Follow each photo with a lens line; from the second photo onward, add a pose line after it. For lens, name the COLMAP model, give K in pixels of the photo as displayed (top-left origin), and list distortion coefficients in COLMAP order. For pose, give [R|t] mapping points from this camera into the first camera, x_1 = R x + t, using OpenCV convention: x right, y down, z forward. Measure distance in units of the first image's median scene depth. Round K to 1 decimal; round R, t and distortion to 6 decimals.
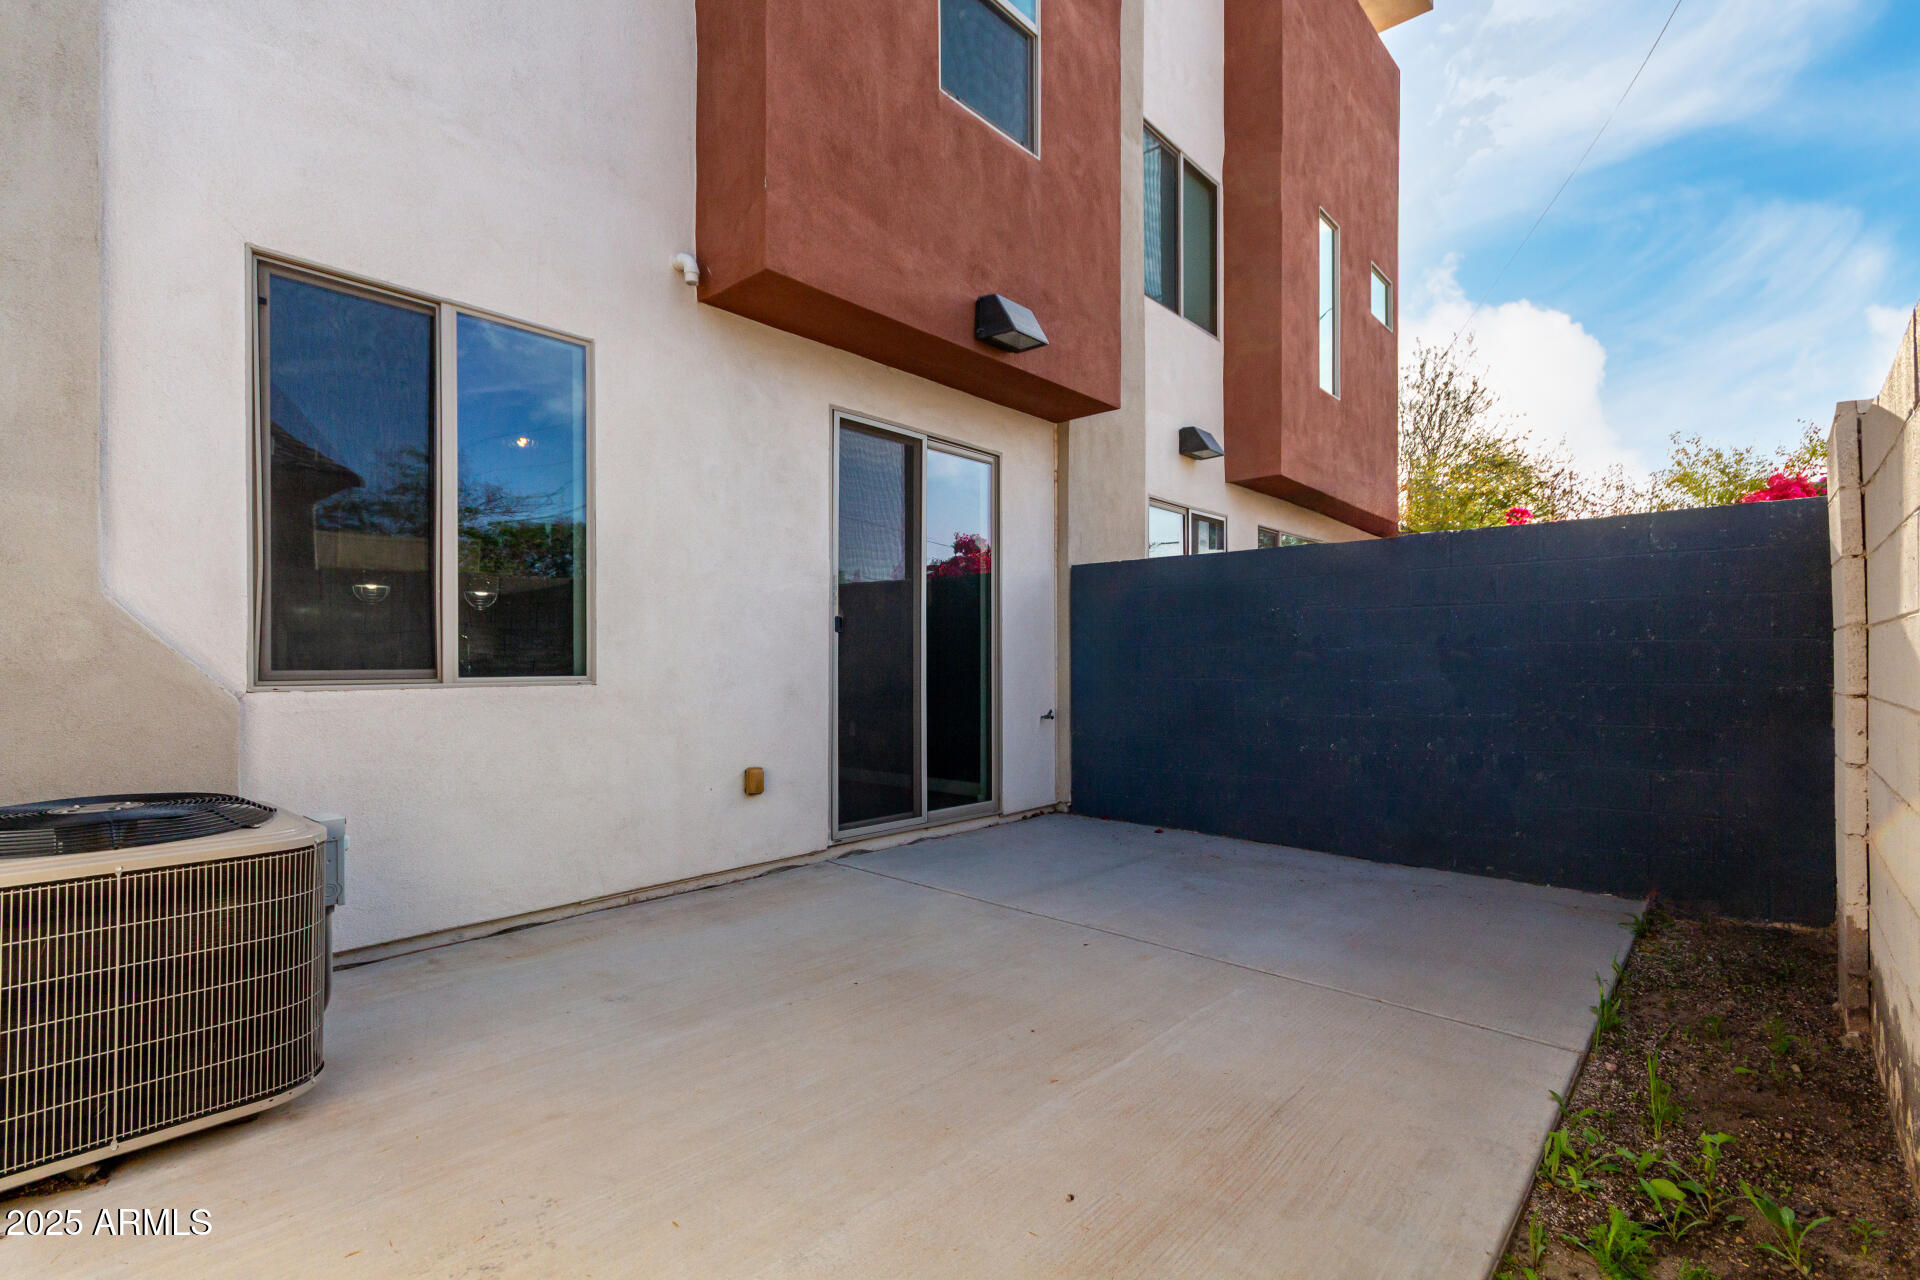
lens RADIAL K [[877.7, 0, 960.8], [0, 877.7, 701.2], [0, 0, 1]] dist [0.002856, 0.000308]
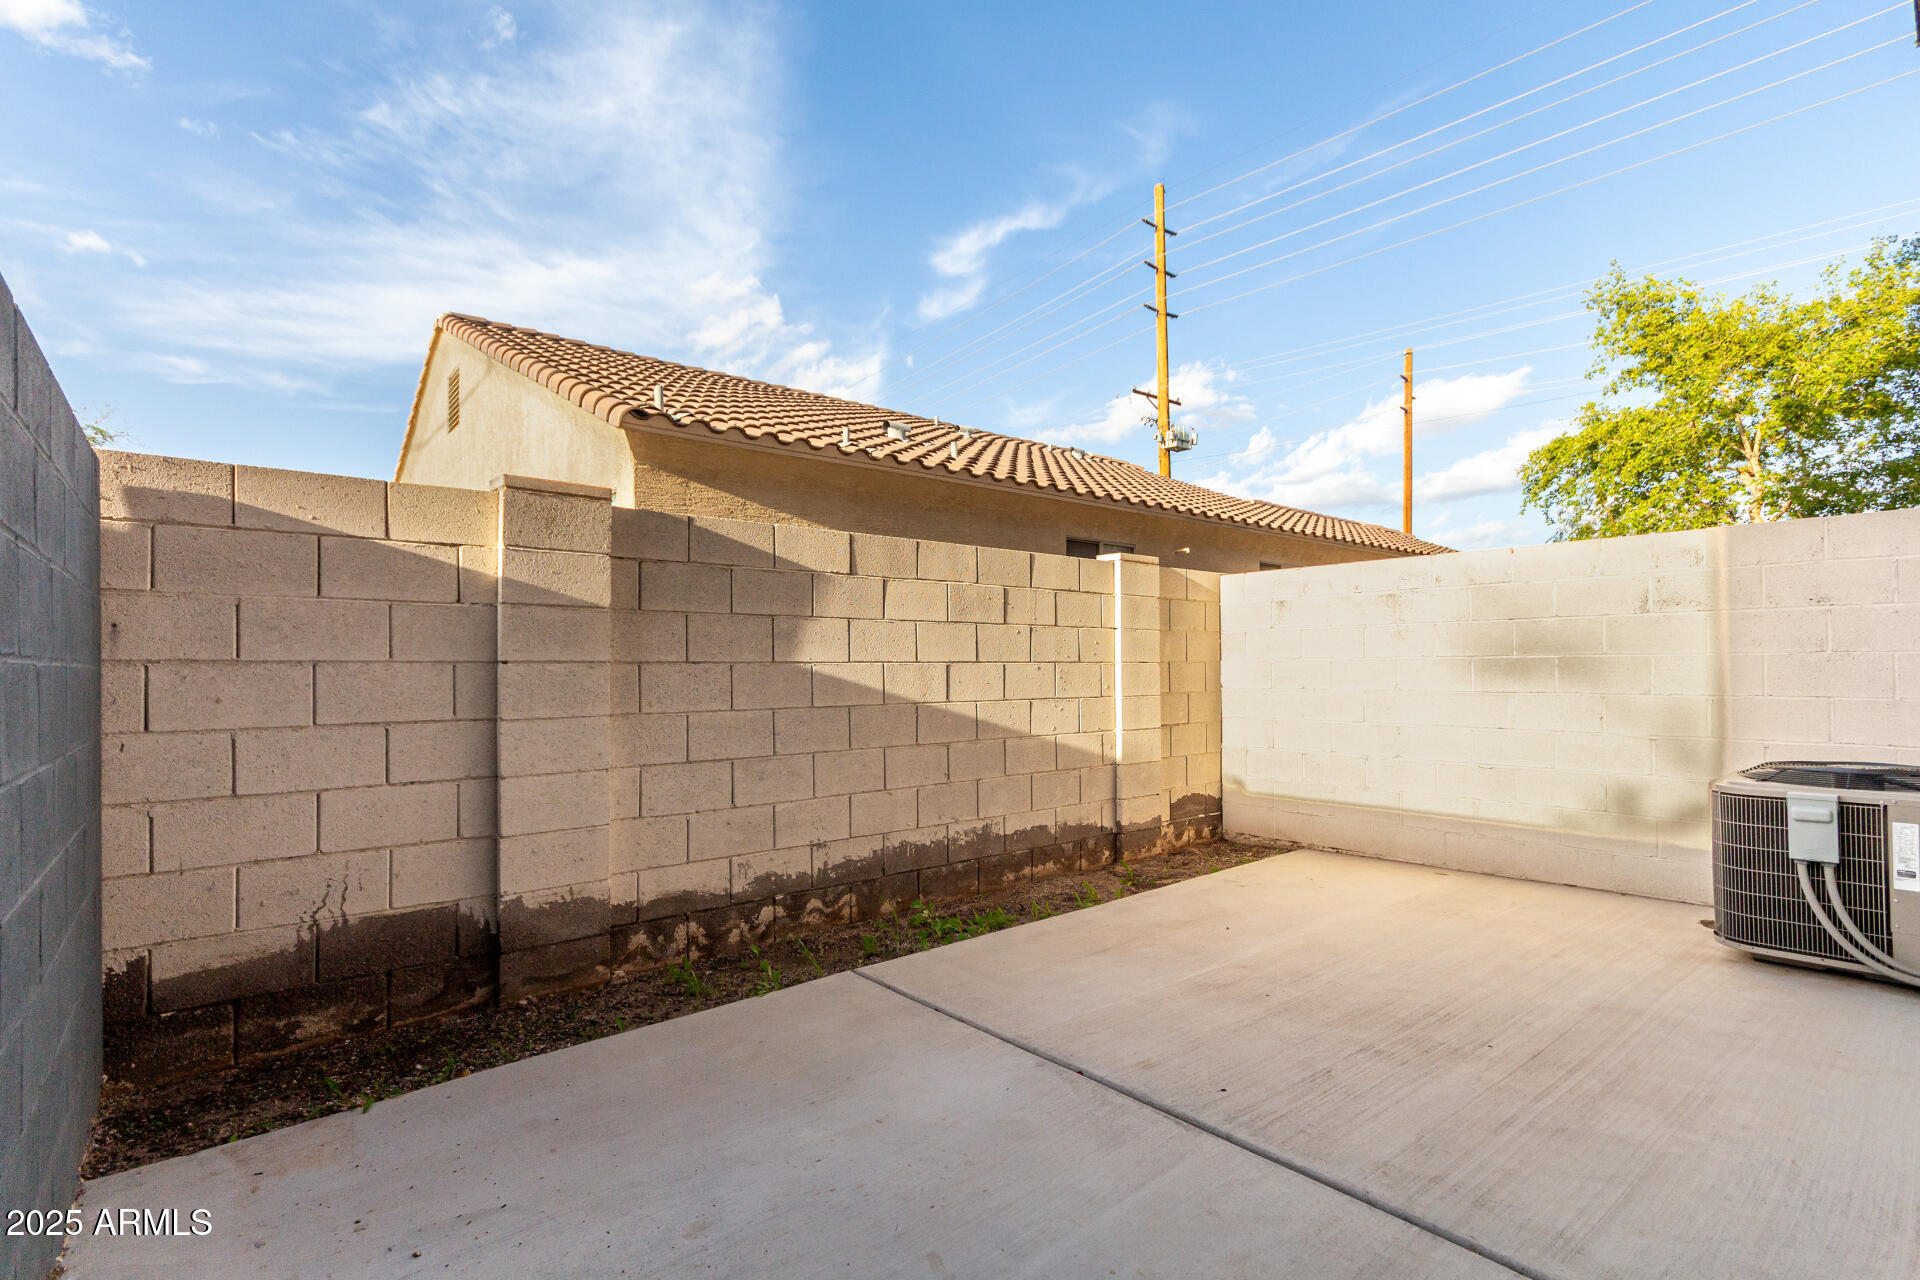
lens RADIAL K [[889.0, 0, 964.0], [0, 889.0, 656.5], [0, 0, 1]] dist [0.005096, 0.001178]
pose [[-0.991005, 0.013464, 0.133146, 0.197785], [0.017450, 0.999432, 0.028815, -0.075837], [-0.132683, 0.030879, -0.990677, 1.372154]]
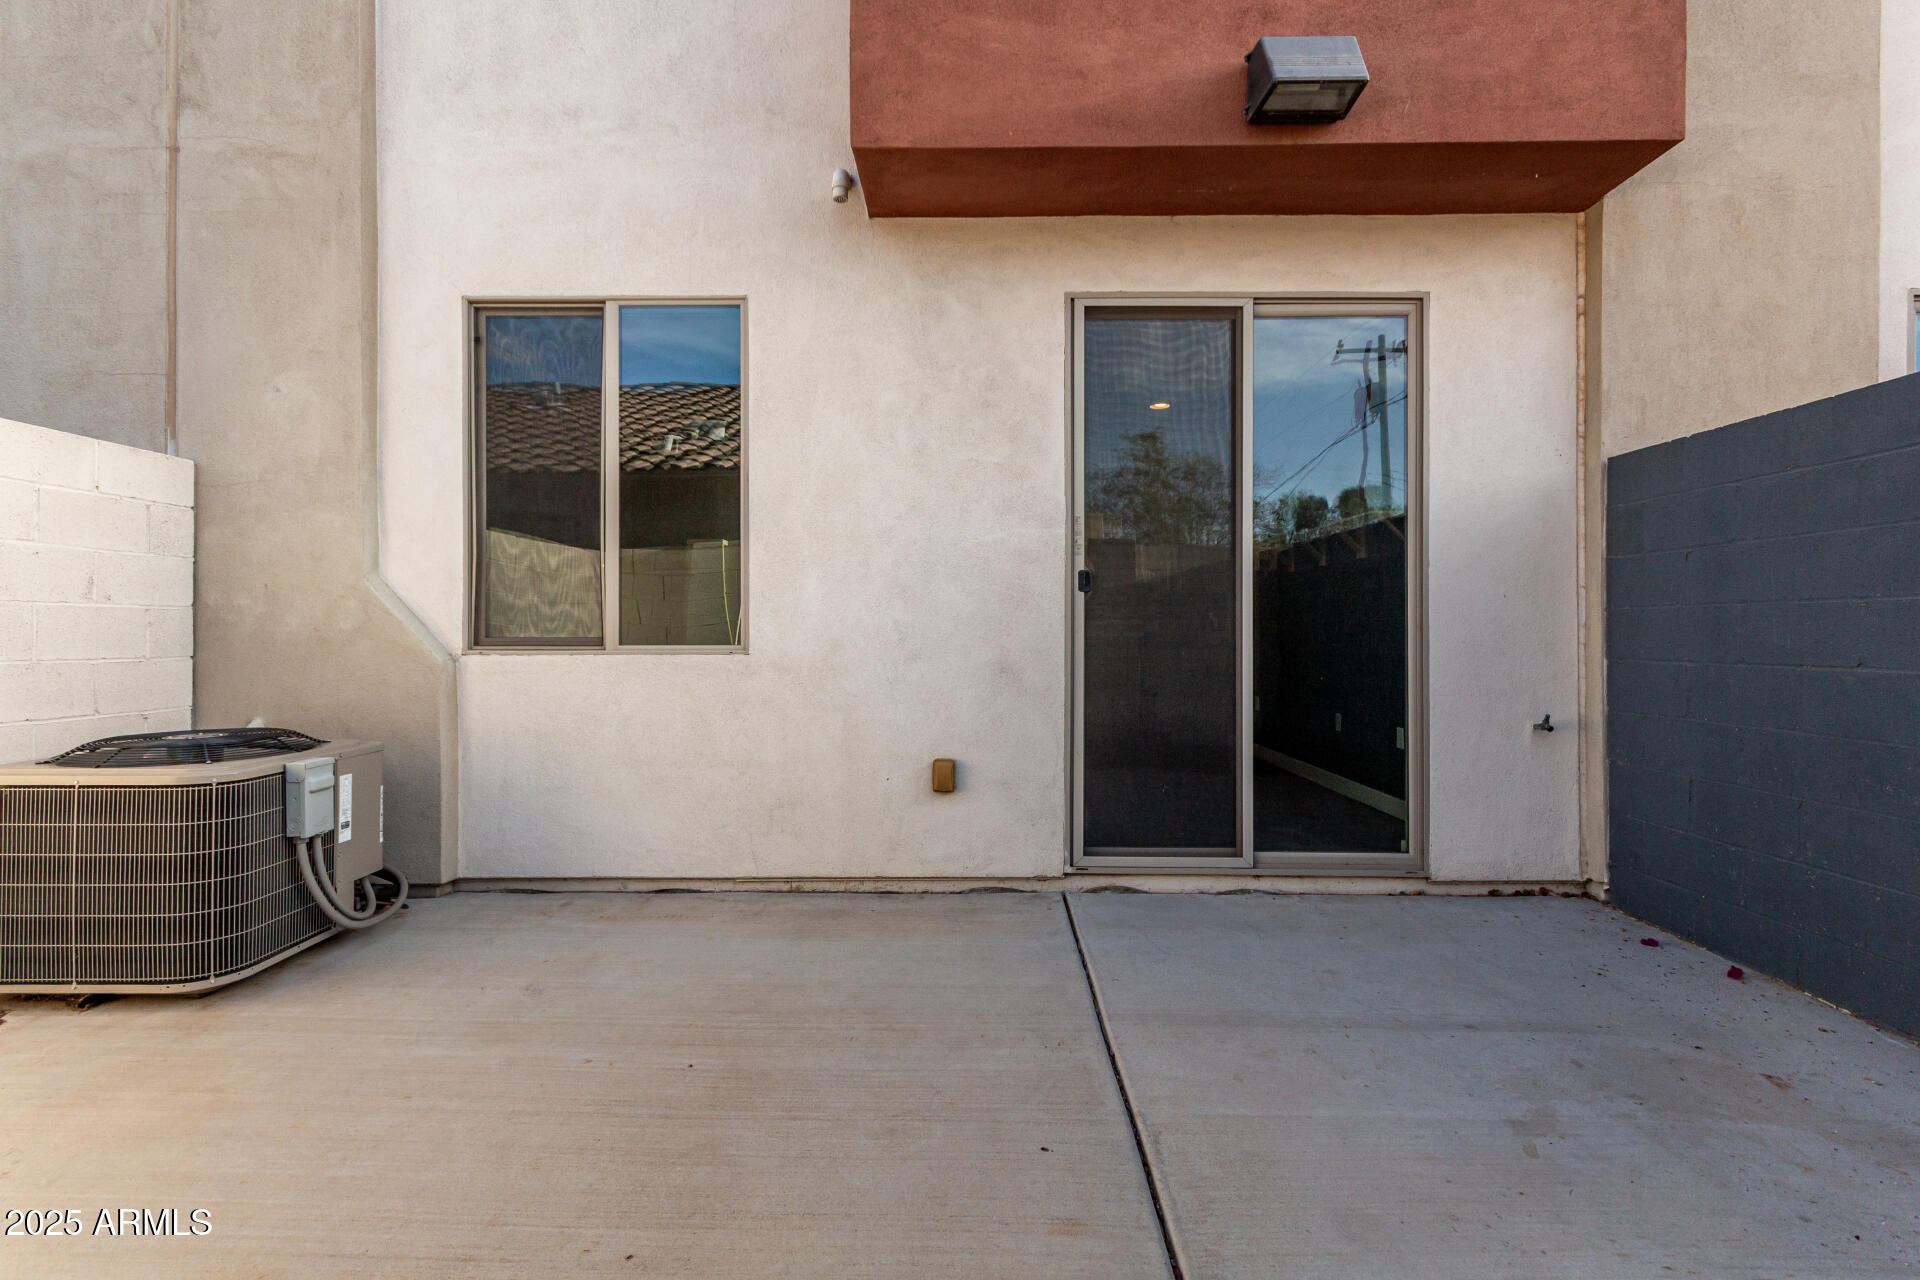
lens RADIAL K [[889.0, 0, 964.0], [0, 889.0, 656.5], [0, 0, 1]] dist [0.005096, 0.001178]
pose [[0.660061, 0.019673, -0.750954, 0.410433], [-0.034542, 0.999394, -0.004181, -0.018240], [0.750417, 0.028699, 0.660341, 0.470062]]
